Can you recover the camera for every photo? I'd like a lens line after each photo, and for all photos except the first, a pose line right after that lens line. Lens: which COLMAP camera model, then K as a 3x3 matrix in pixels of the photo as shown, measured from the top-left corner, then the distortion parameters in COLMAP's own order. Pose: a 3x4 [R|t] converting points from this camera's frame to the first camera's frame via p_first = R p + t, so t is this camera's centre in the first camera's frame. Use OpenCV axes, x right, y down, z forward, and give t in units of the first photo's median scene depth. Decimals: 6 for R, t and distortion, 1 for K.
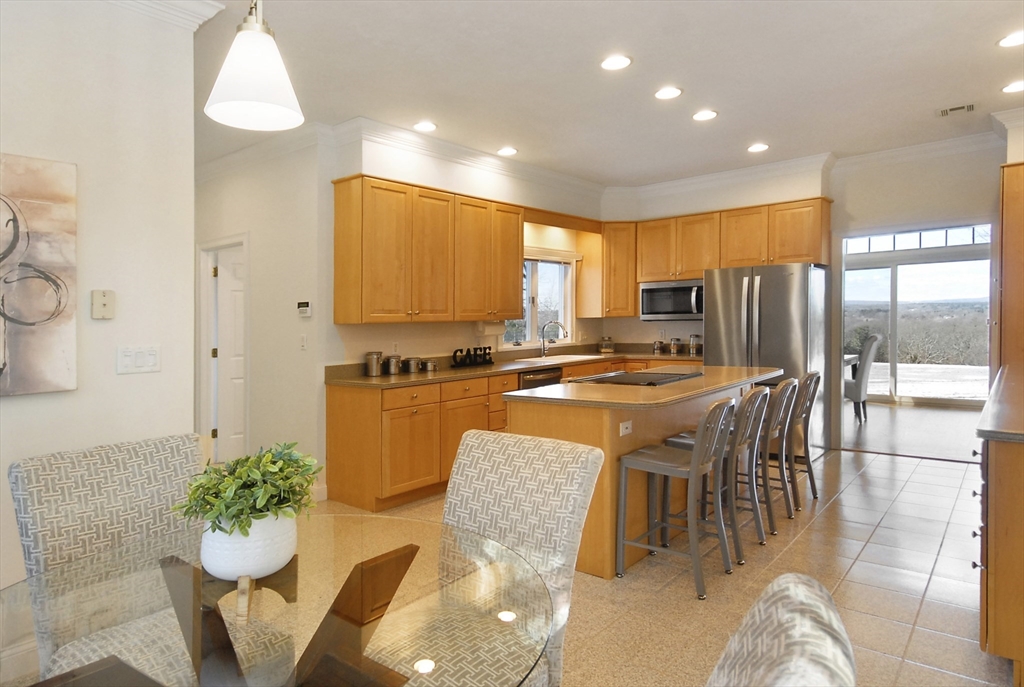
lens RADIAL K [[467.4, 0, 512.0], [0, 467.4, 343.5], [0, 0, 1]] dist [0.002186, 0.000256]
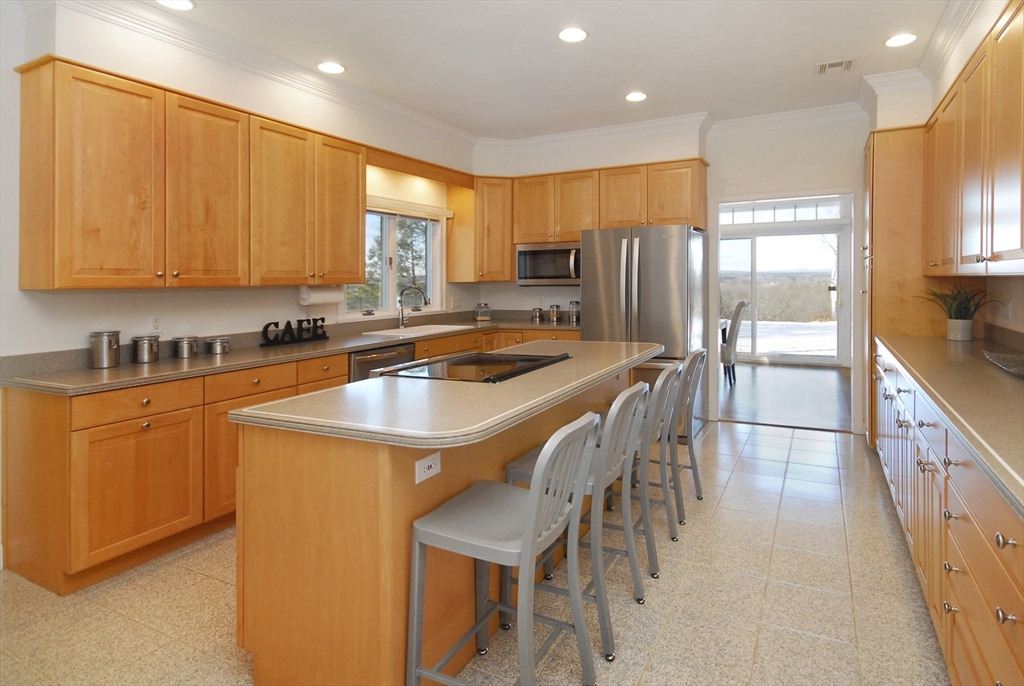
lens RADIAL K [[475.2, 0, 480.0], [0, 475.2, 300.6], [0, 0, 1]] dist [-0.000607, 0.000222]
pose [[0.987161, 0.001731, 0.159719, 0.073776], [0.000605, 0.999894, -0.014581, -0.008993], [-0.159727, 0.014490, 0.987055, 0.131771]]
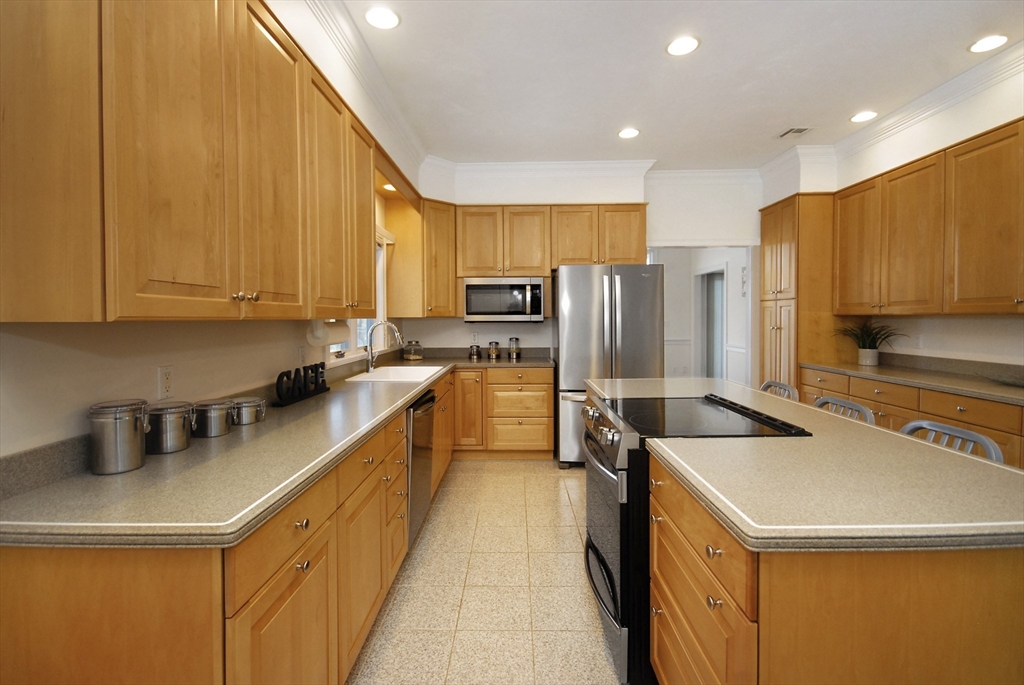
lens RADIAL K [[467.4, 0, 512.0], [0, 467.4, 342.5], [0, 0, 1]] dist [0.002186, 0.000256]
pose [[0.855268, -0.012079, 0.518045, -0.125619], [0.014265, 0.999898, -0.000237, -0.013136], [-0.517990, 0.007593, 0.855353, 0.304318]]
